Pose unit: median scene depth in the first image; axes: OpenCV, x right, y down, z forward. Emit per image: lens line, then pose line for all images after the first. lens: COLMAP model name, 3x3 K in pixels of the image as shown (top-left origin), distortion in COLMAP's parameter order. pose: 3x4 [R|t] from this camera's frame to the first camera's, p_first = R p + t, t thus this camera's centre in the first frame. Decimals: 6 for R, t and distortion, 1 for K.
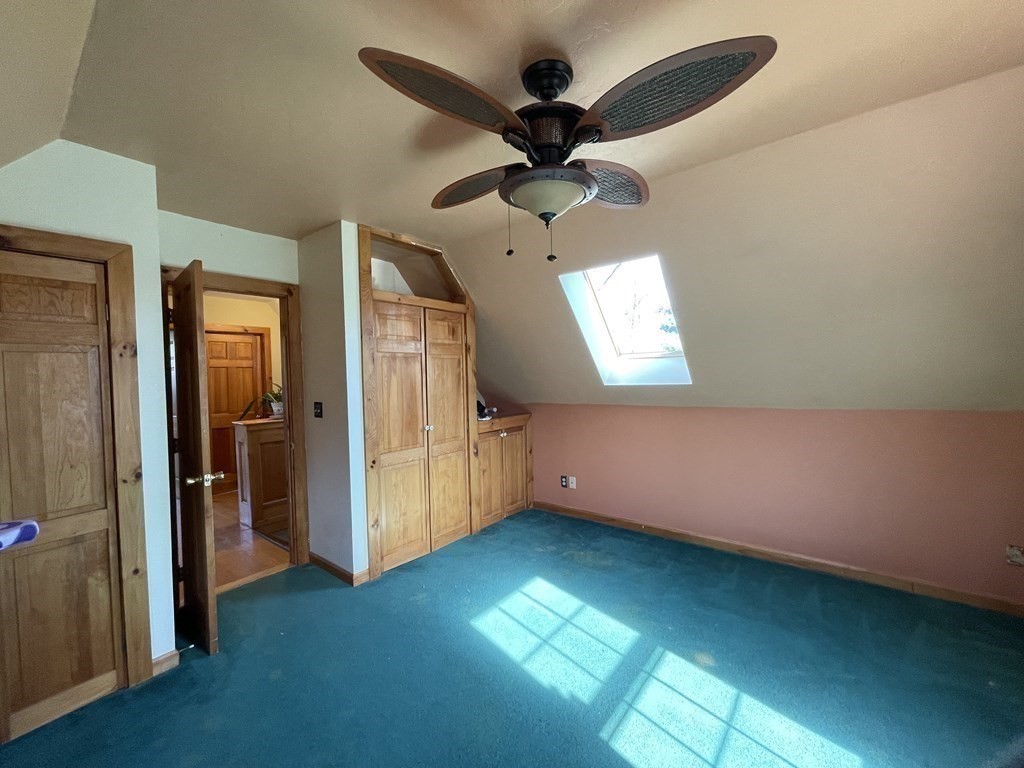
lens RADIAL K [[414.8, 0, 512.0], [0, 414.8, 384.0], [0, 0, 1]] dist [0.000074, 0.000043]
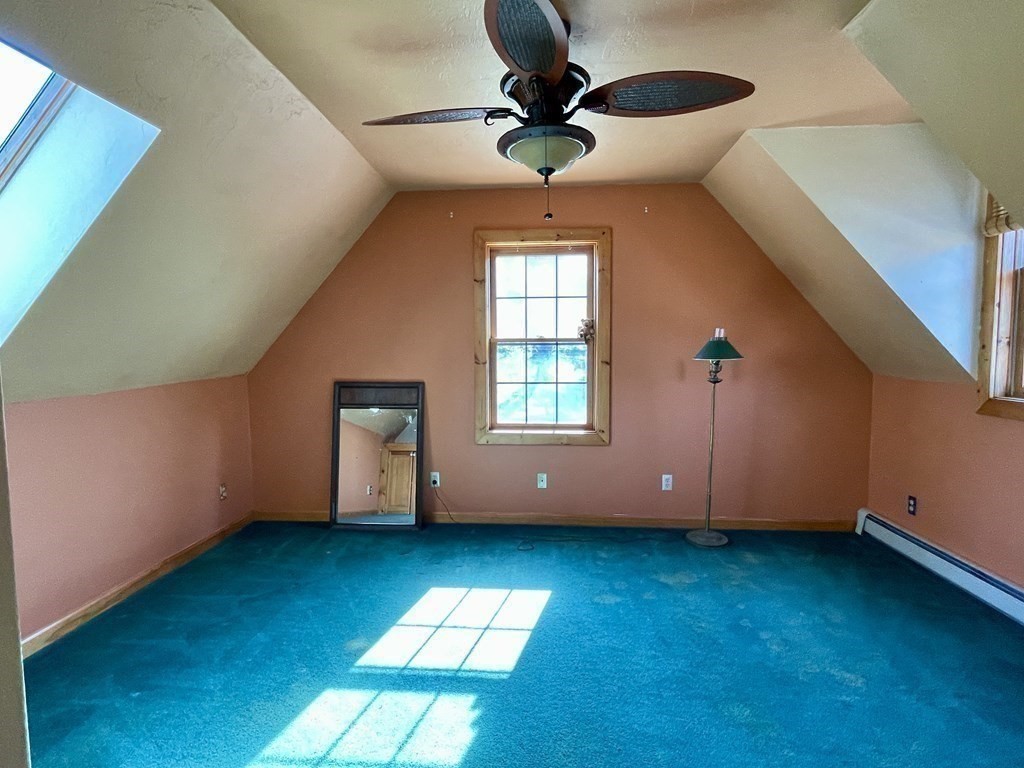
lens RADIAL K [[511.1, 0, 512.0], [0, 511.1, 384.0], [0, 0, 1]] dist [0.000347, 0.000050]
pose [[-0.556087, -0.033248, 0.830459, -0.662195], [0.035238, 0.997358, 0.063525, 0.019709], [-0.830377, 0.064589, -0.553446, 1.302333]]
